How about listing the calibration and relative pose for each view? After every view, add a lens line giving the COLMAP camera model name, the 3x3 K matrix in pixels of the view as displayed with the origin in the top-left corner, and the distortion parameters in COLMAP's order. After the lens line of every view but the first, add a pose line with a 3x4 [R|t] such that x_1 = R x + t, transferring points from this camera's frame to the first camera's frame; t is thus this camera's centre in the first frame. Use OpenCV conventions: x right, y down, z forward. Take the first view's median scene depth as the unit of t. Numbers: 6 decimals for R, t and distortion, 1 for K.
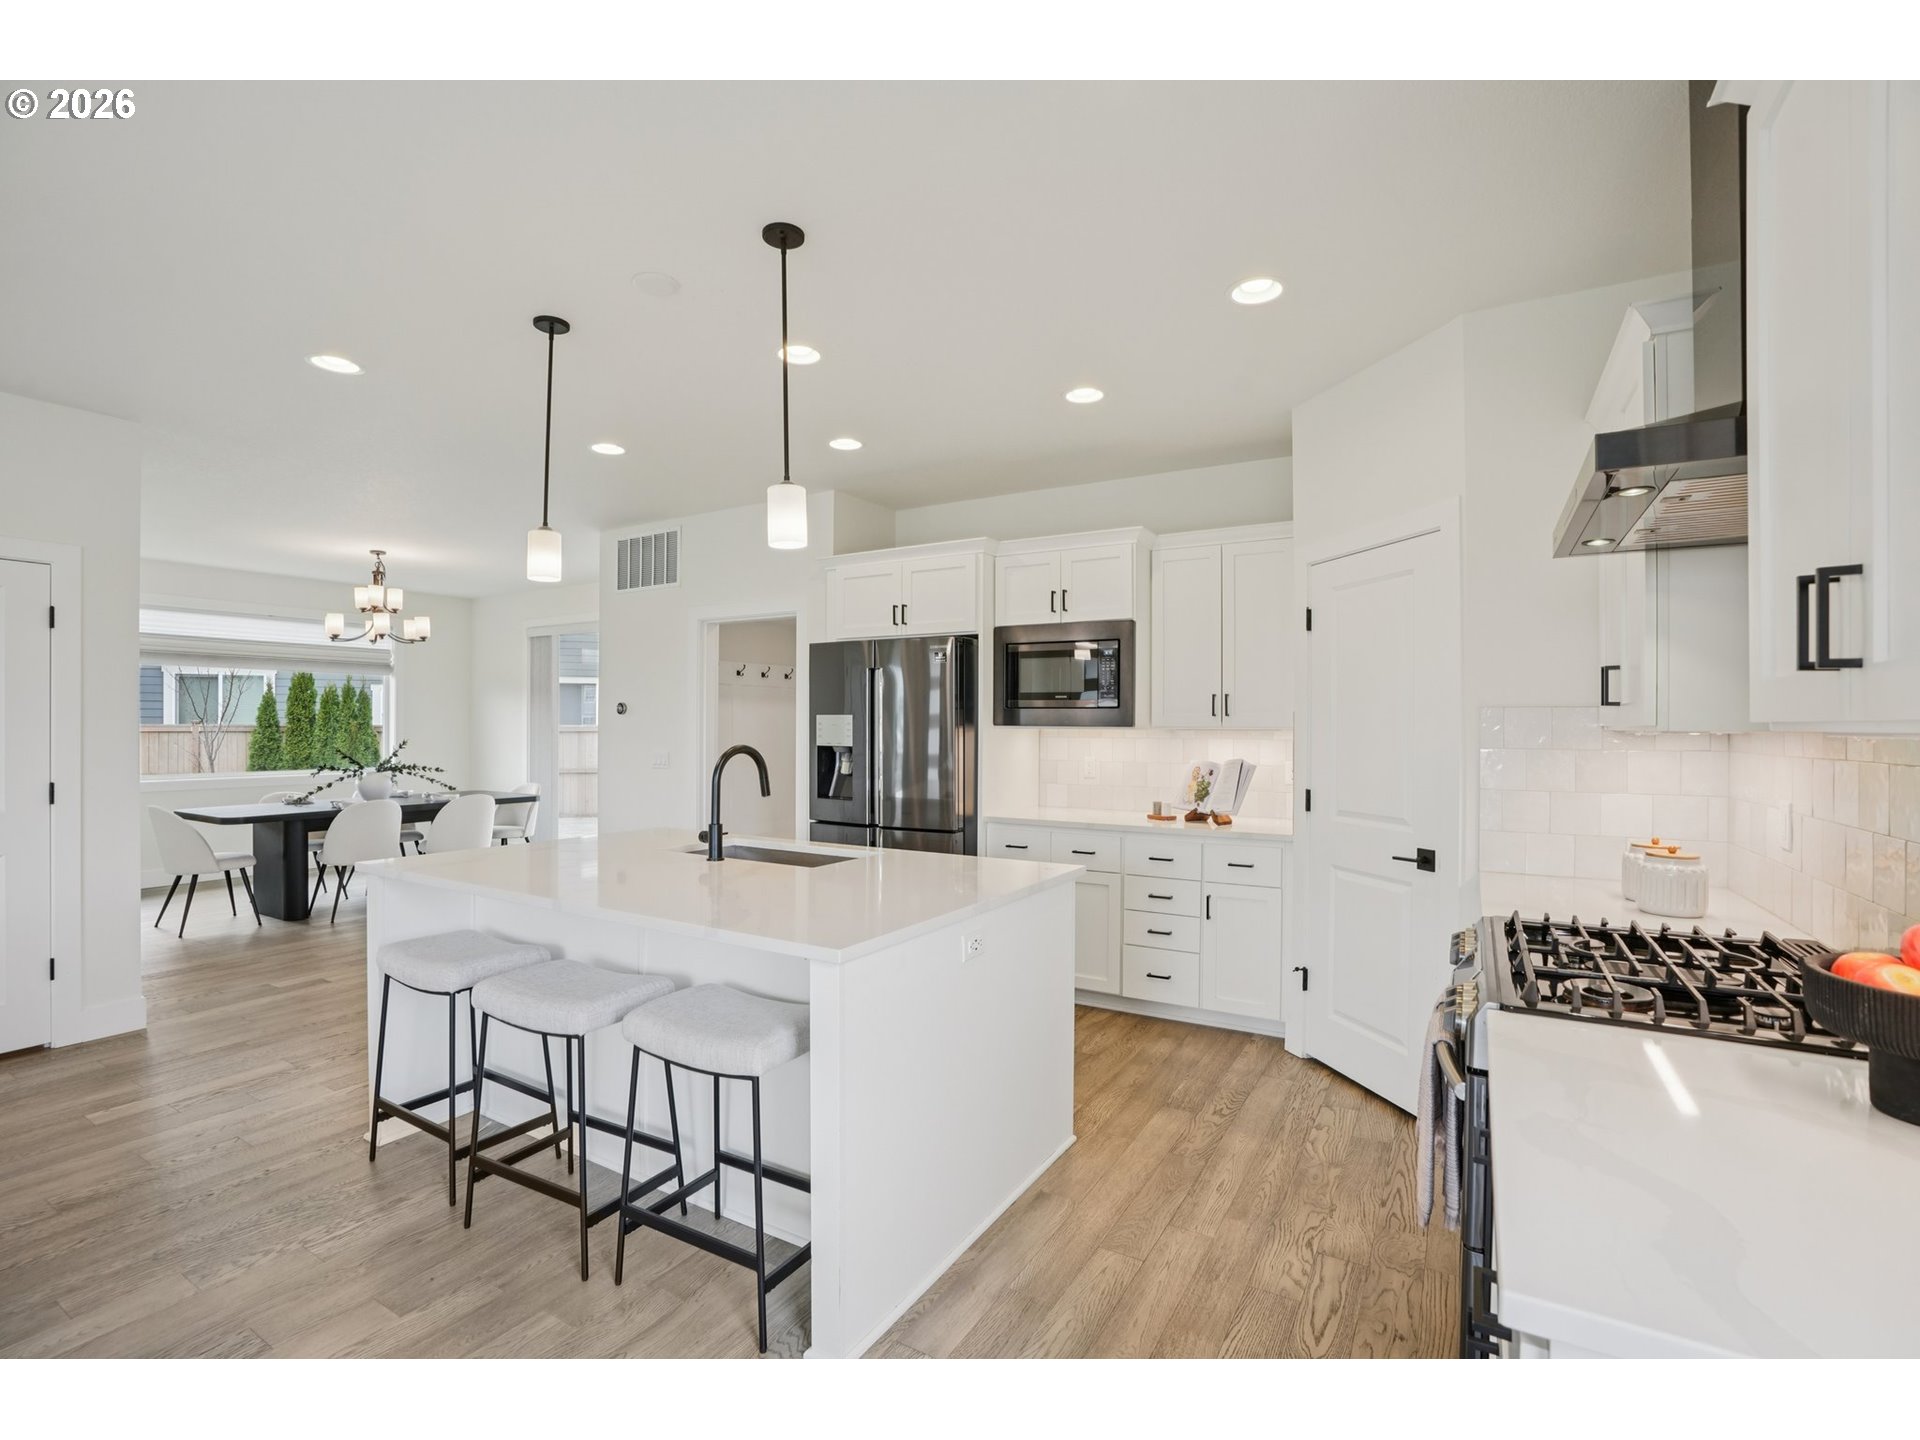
lens RADIAL K [[871.6, 0, 971.2], [0, 871.6, 725.0], [0, 0, 1]] dist [-0.046312, 0.000203]
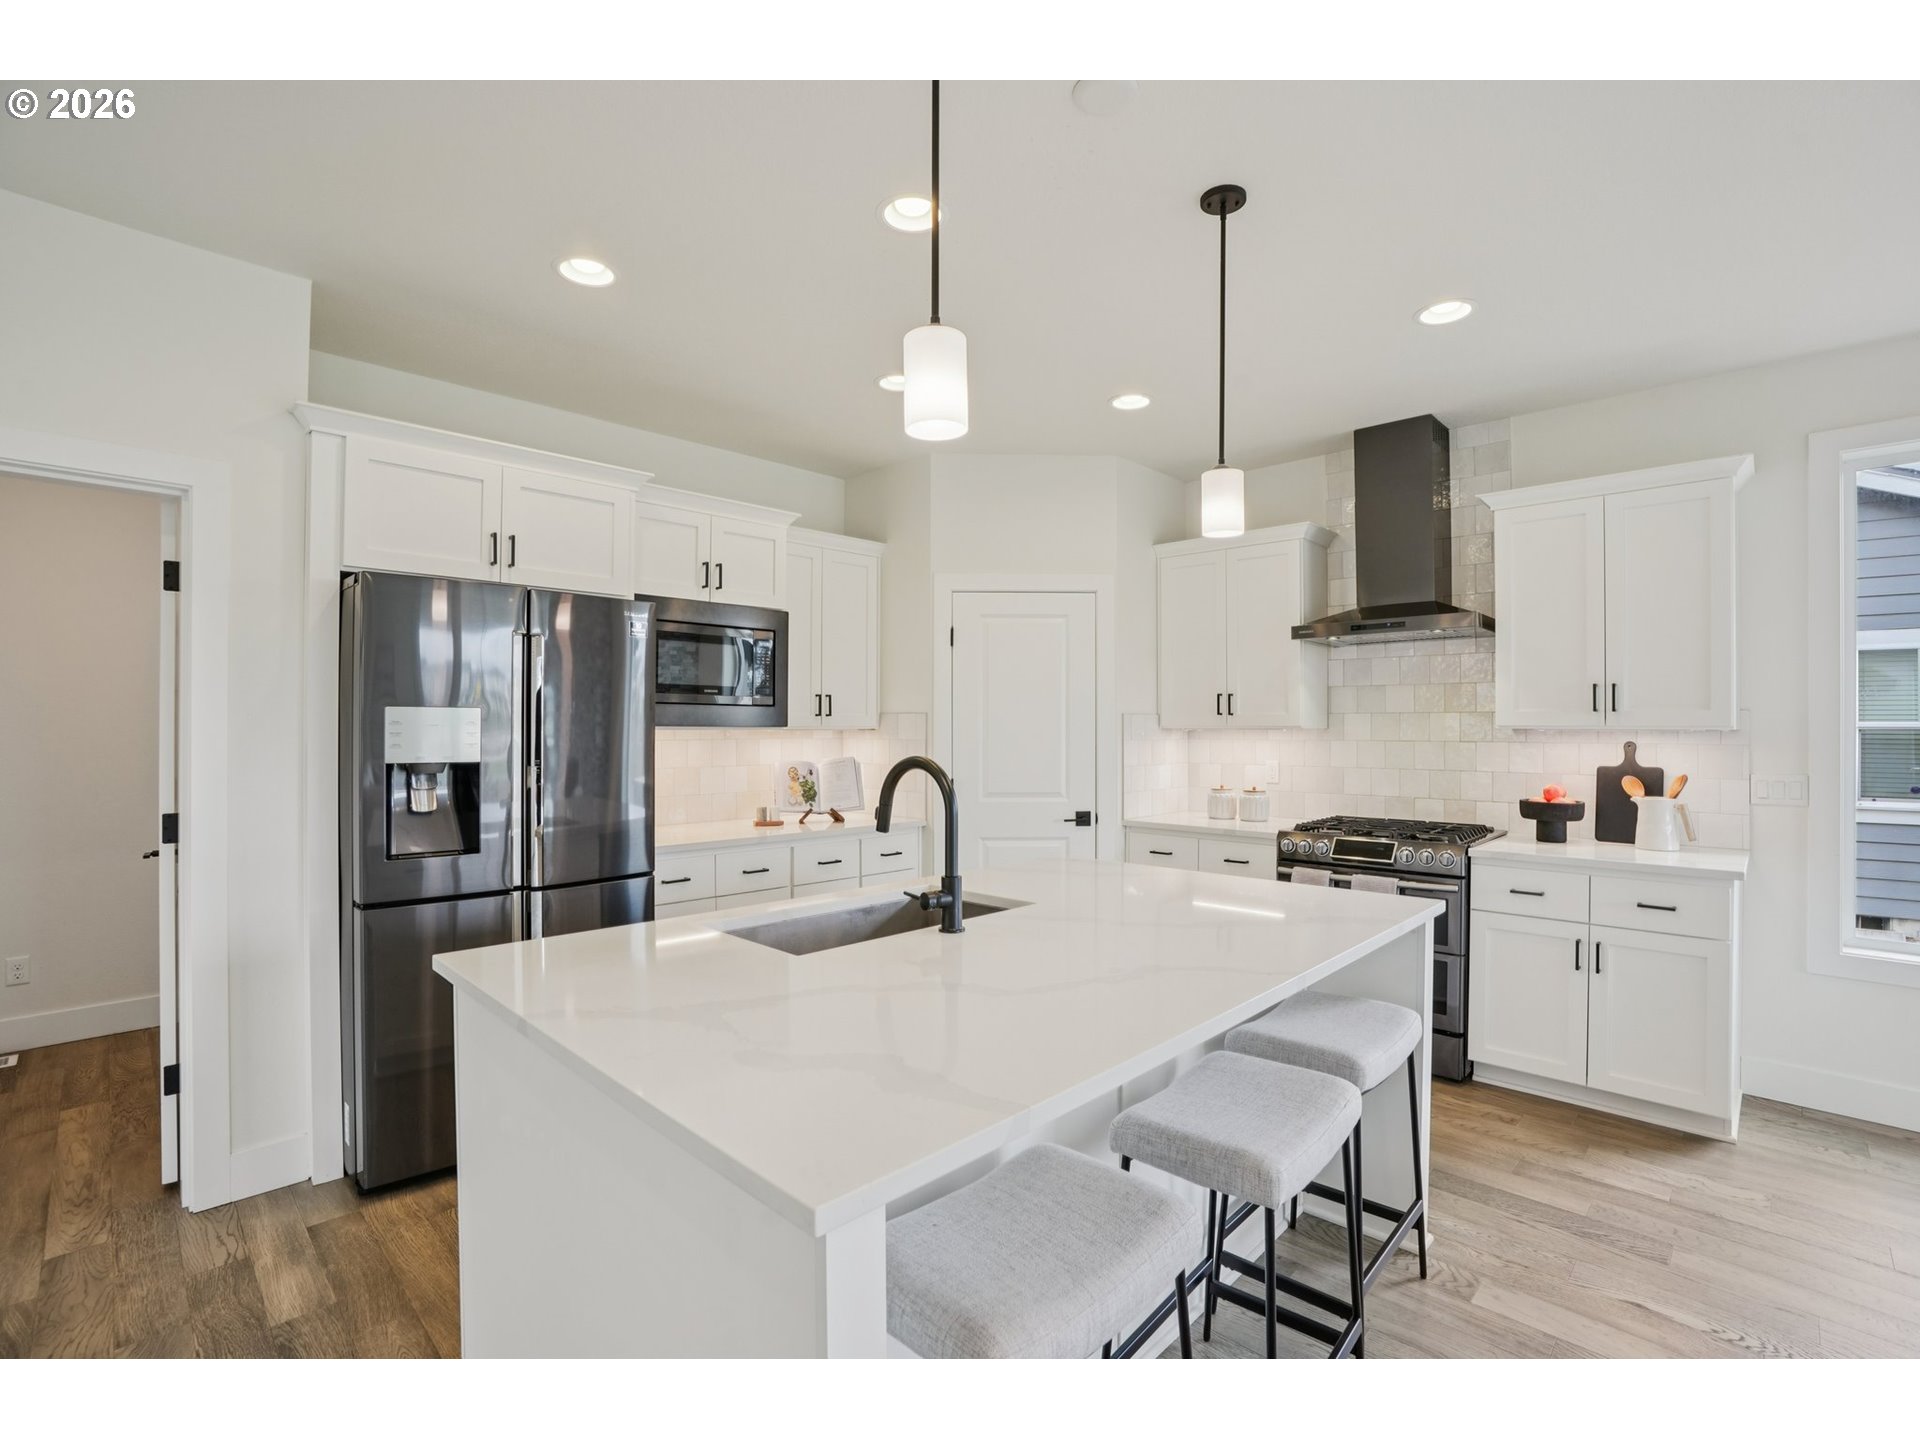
lens RADIAL K [[894.8, 0, 934.2], [0, 894.8, 722.6], [0, 0, 1]] dist [-0.026913, 0.000280]
pose [[0.259040, 0.002245, 0.965864, -0.641906], [-0.001725, 0.999997, -0.001862, -0.001031], [-0.965865, -0.001184, 0.259043, 0.552655]]
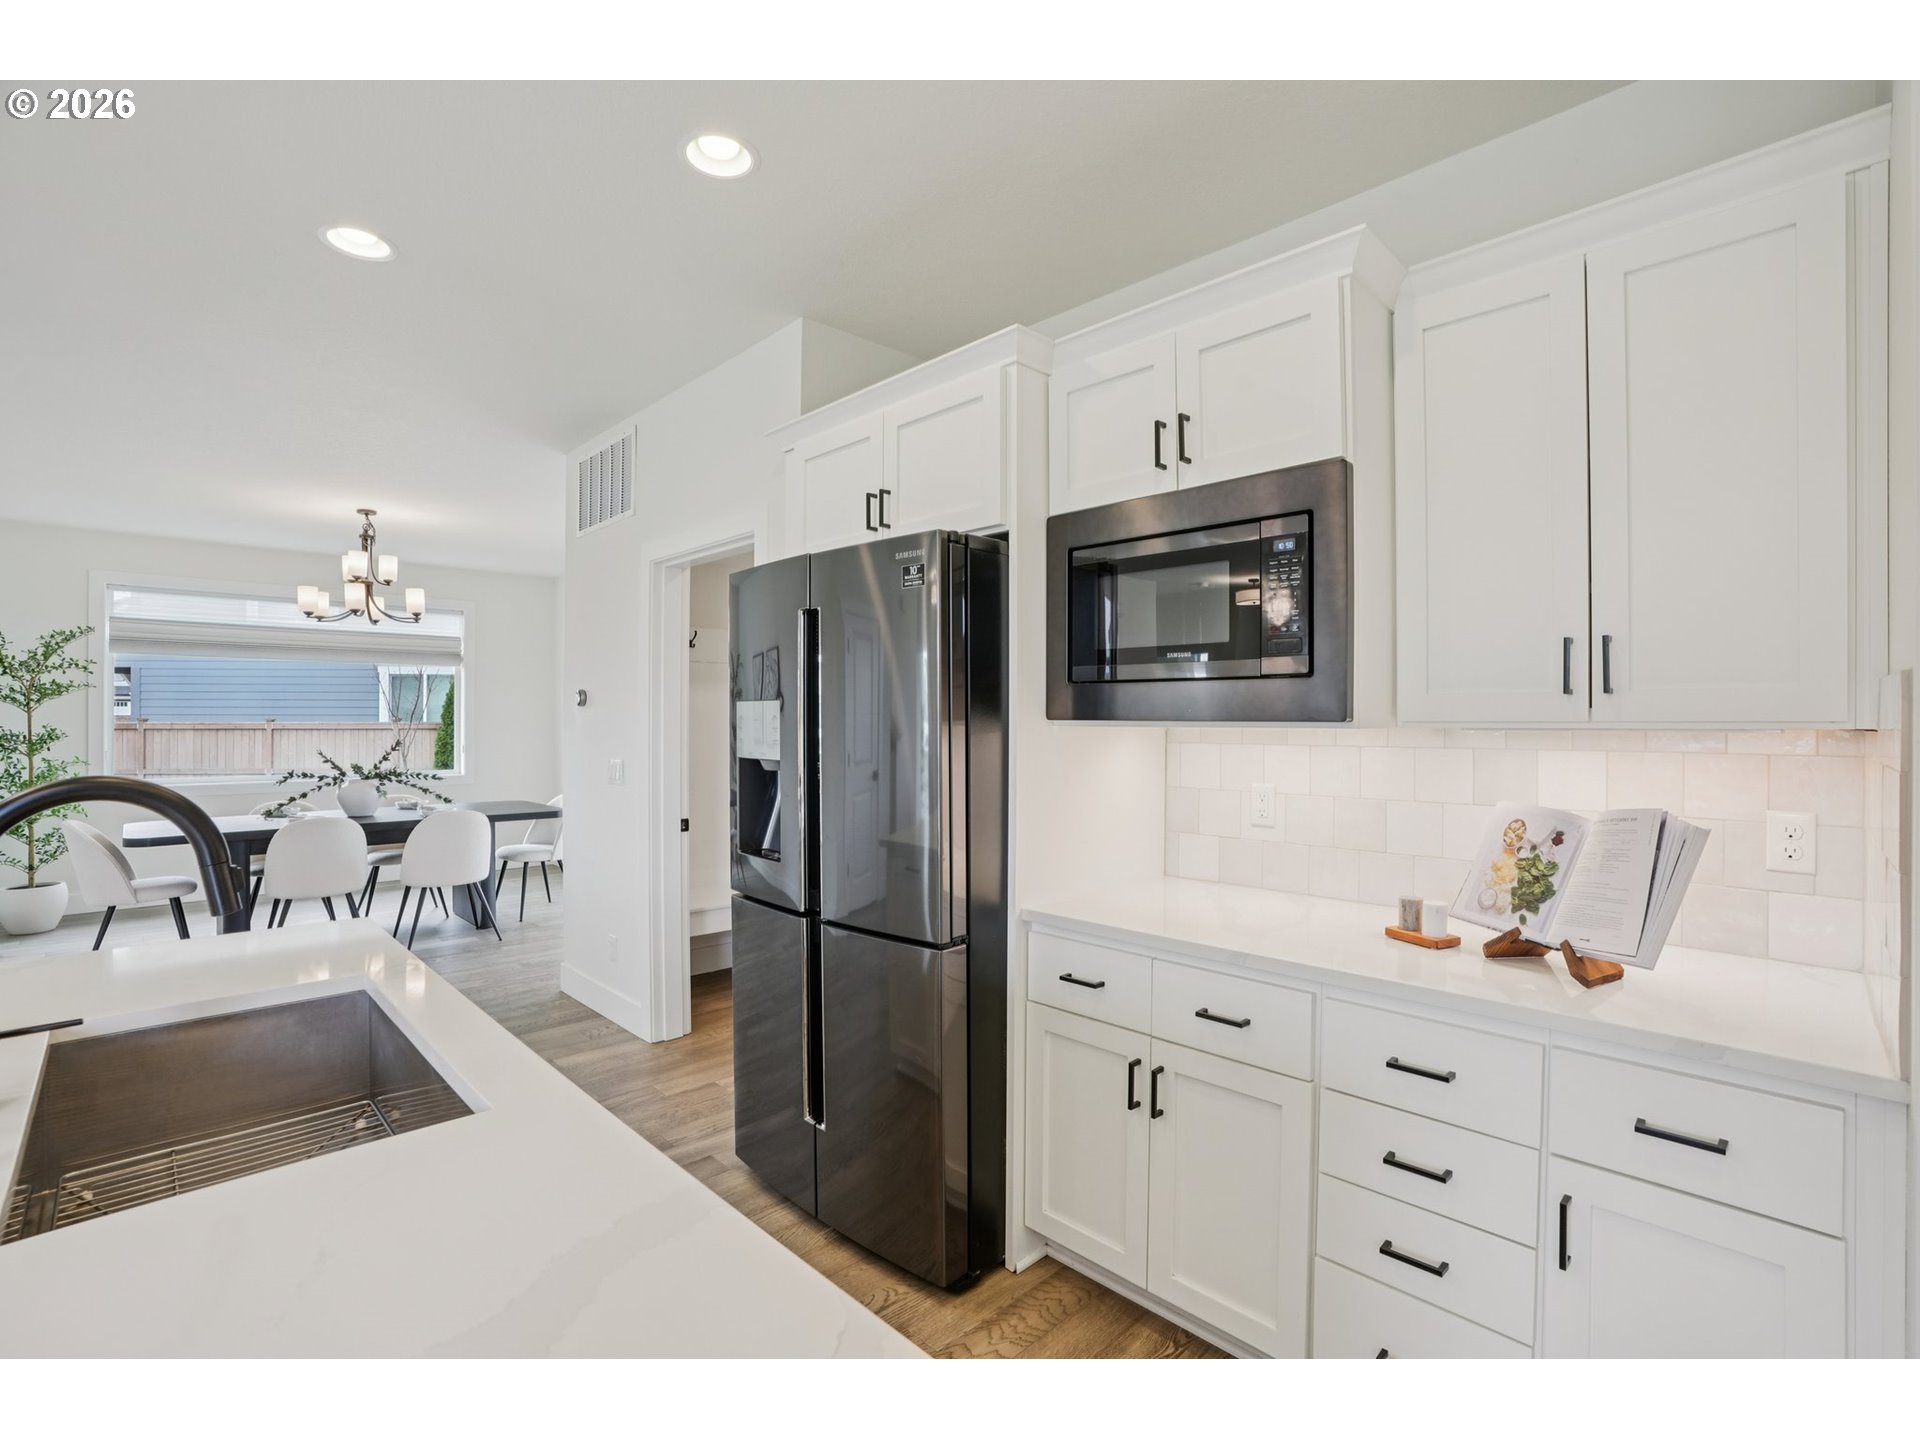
lens RADIAL K [[871.6, 0, 971.2], [0, 871.6, 725.0], [0, 0, 1]] dist [-0.046312, 0.000203]
pose [[0.966904, -0.001231, -0.255139, 0.109824], [0.002222, 0.999991, 0.003594, 0.001640], [0.255133, -0.004042, 0.966898, 0.521366]]
